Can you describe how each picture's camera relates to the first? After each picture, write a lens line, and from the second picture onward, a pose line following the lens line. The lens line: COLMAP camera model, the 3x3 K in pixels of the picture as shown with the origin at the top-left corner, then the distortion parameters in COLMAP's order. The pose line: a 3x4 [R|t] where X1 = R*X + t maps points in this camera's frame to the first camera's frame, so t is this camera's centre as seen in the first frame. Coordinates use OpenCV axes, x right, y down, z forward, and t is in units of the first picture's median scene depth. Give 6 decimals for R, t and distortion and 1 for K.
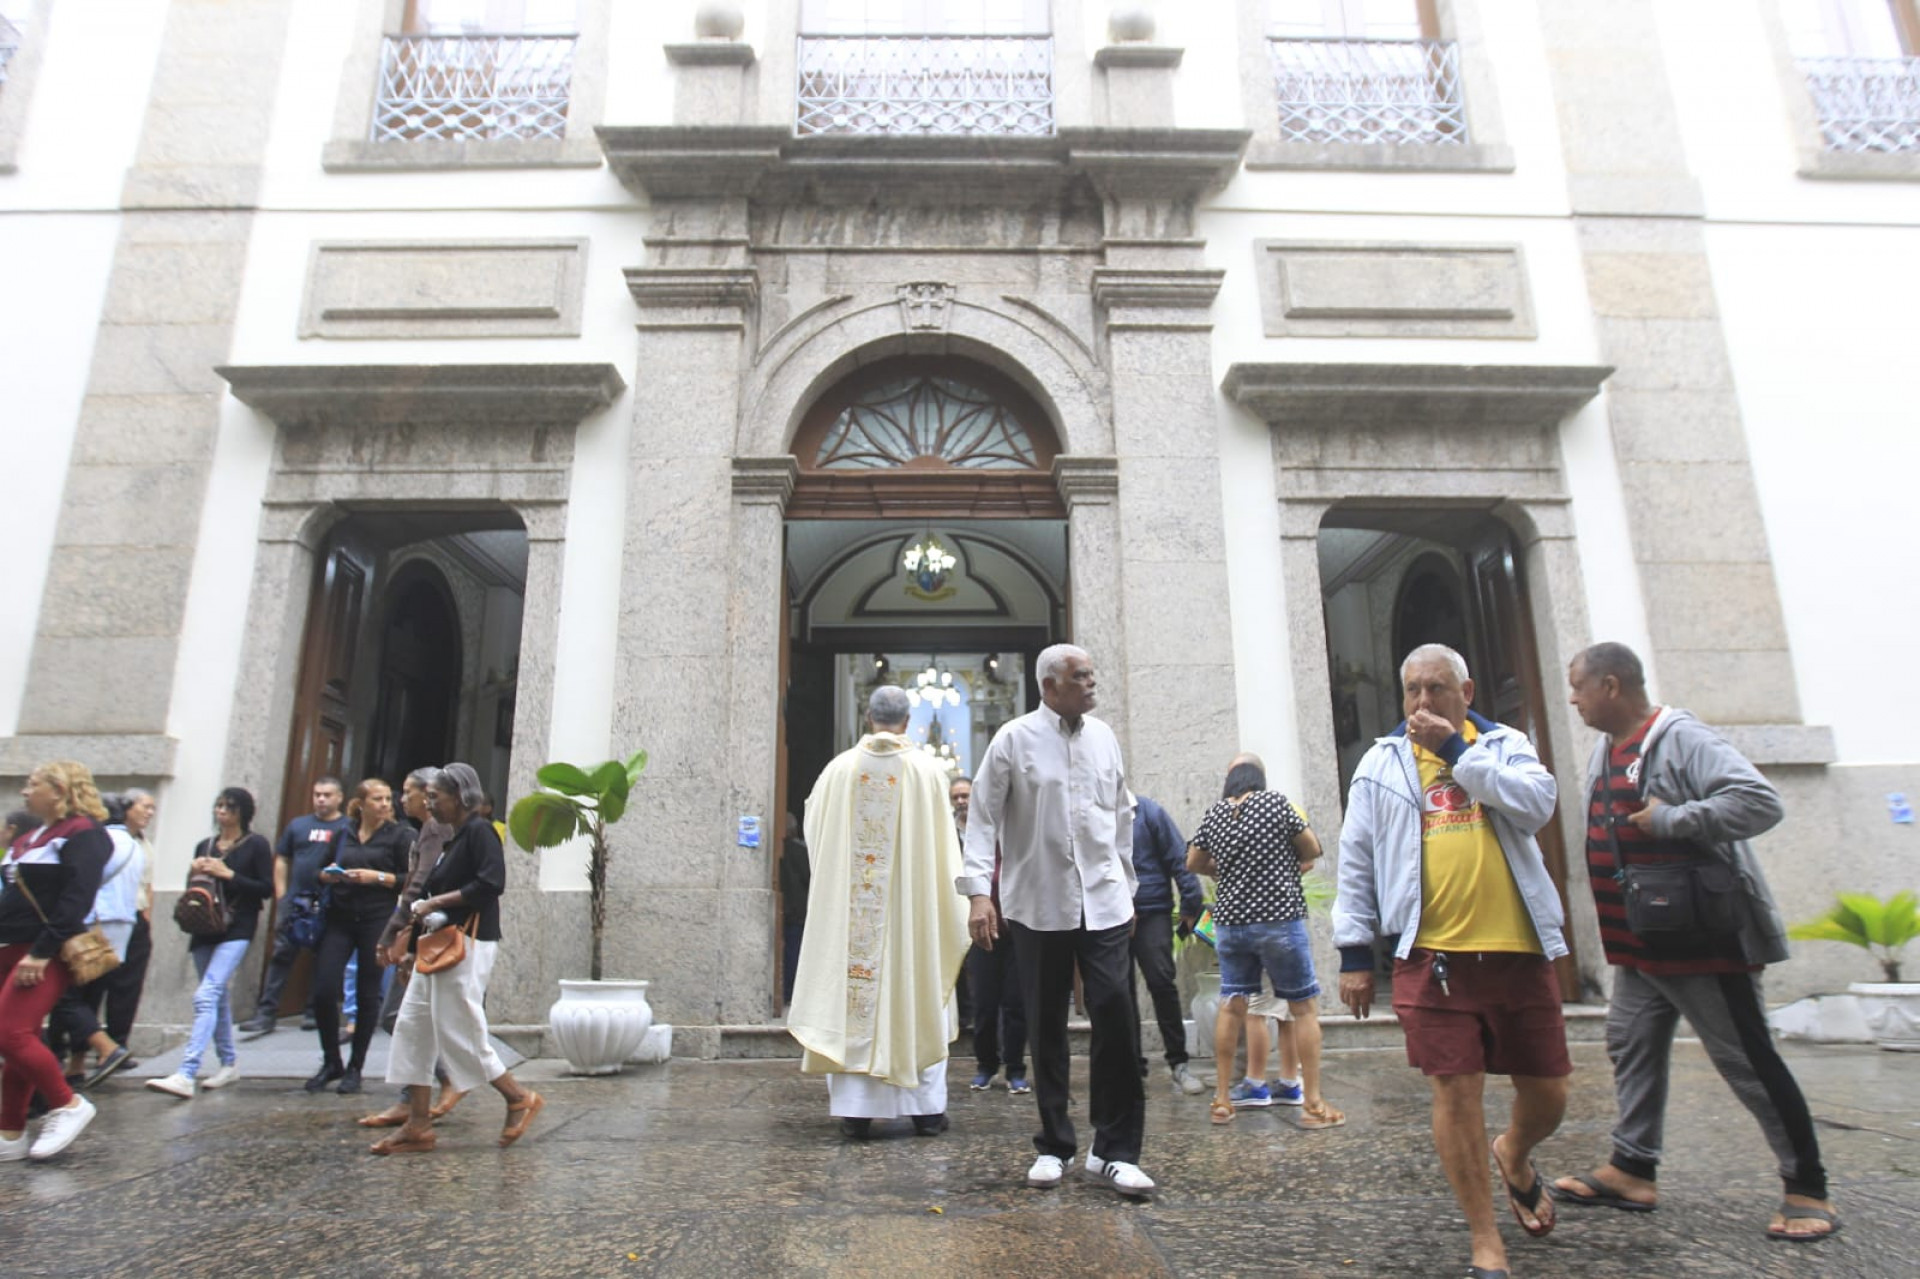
lens RADIAL K [[1148.7, 0, 957.6], [0, 1148.7, 637.3], [0, 0, 1]] dist [-0.060930, 0.029149]
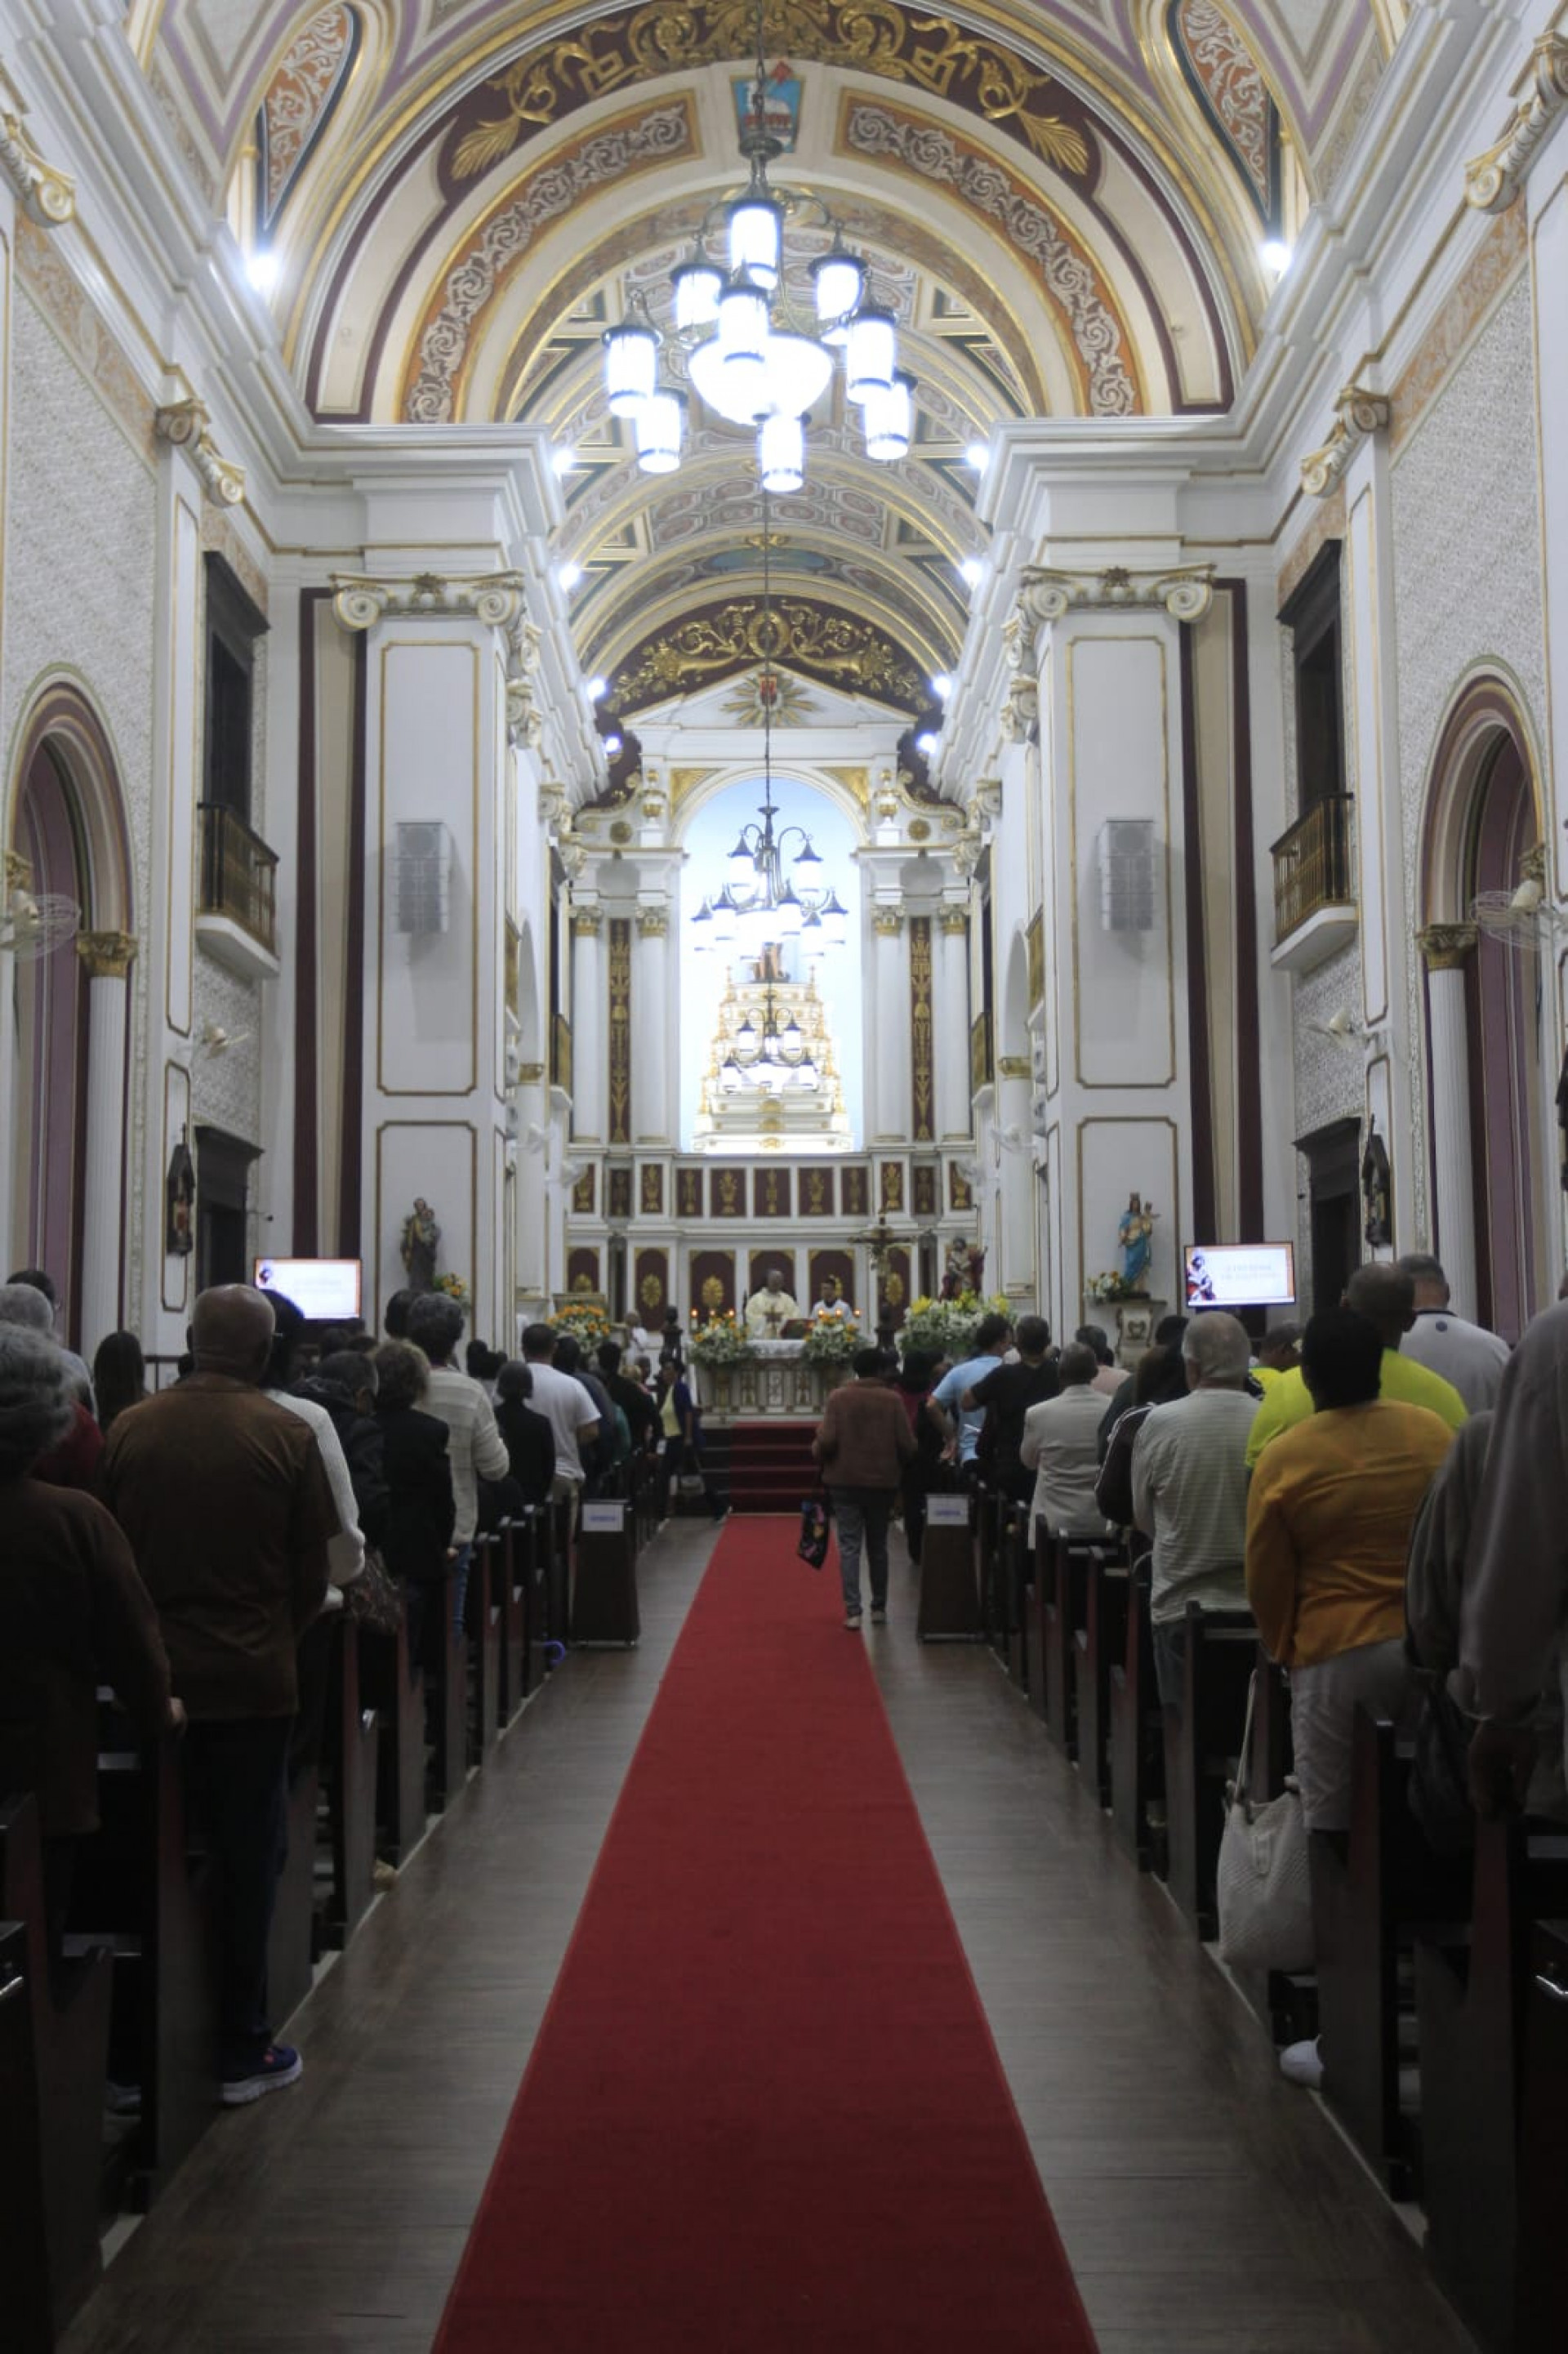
lens RADIAL K [[2301.4, 0, 755.0], [0, 2301.4, 1163.8], [0, 0, 1]] dist [0.030635, 0.000000]
pose [[0.999696, 0.000498, -0.024639, -0.029756], [0.003205, 0.988679, 0.150014, 0.243107], [0.024435, -0.150048, 0.988377, 1.372391]]
